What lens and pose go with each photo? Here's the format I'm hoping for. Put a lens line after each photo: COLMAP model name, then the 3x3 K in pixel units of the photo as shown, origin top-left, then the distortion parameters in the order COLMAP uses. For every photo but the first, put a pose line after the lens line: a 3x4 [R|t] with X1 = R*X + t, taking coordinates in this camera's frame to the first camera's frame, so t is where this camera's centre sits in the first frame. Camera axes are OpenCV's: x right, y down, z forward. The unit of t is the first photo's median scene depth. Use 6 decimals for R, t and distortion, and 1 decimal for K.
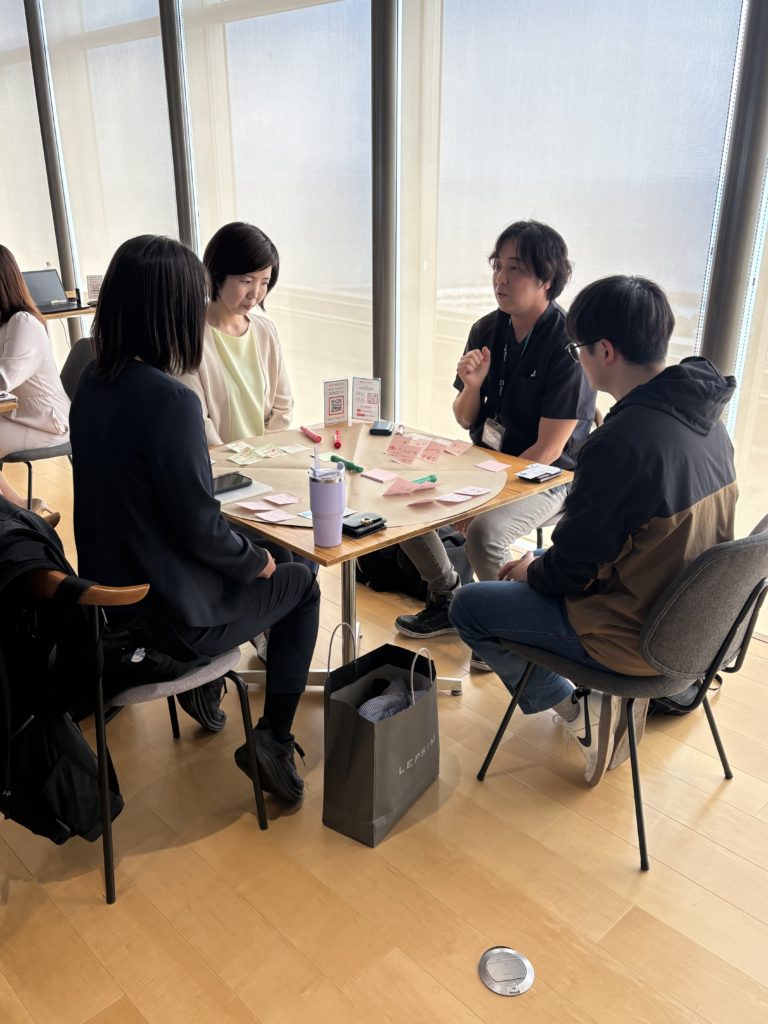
lens RADIAL K [[864.4, 0, 383.6], [0, 864.4, 512.3], [0, 0, 1]] dist [0.002953, 0.005759]
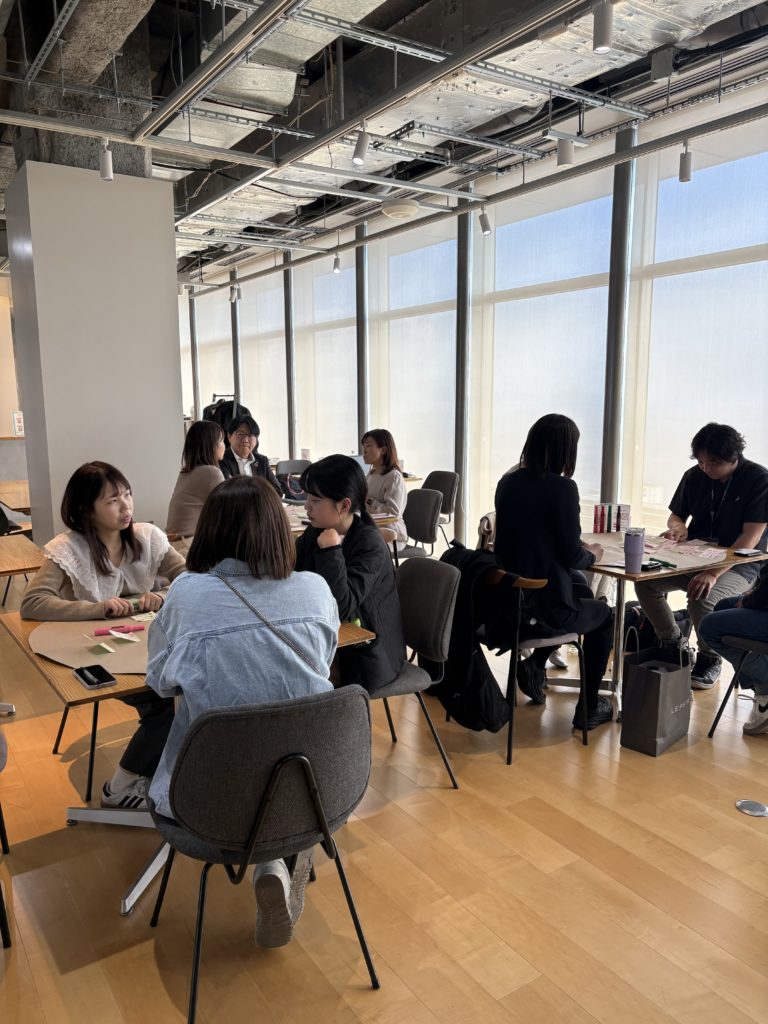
lens RADIAL K [[772.3, 0, 382.6], [0, 772.3, 513.9], [0, 0, 1]] dist [-0.001404, -0.000799]
pose [[0.982718, 0.024641, -0.183462, -0.272161], [-0.065604, 0.973132, -0.220706, 0.295344], [0.173094, 0.228928, 0.957930, -0.645031]]
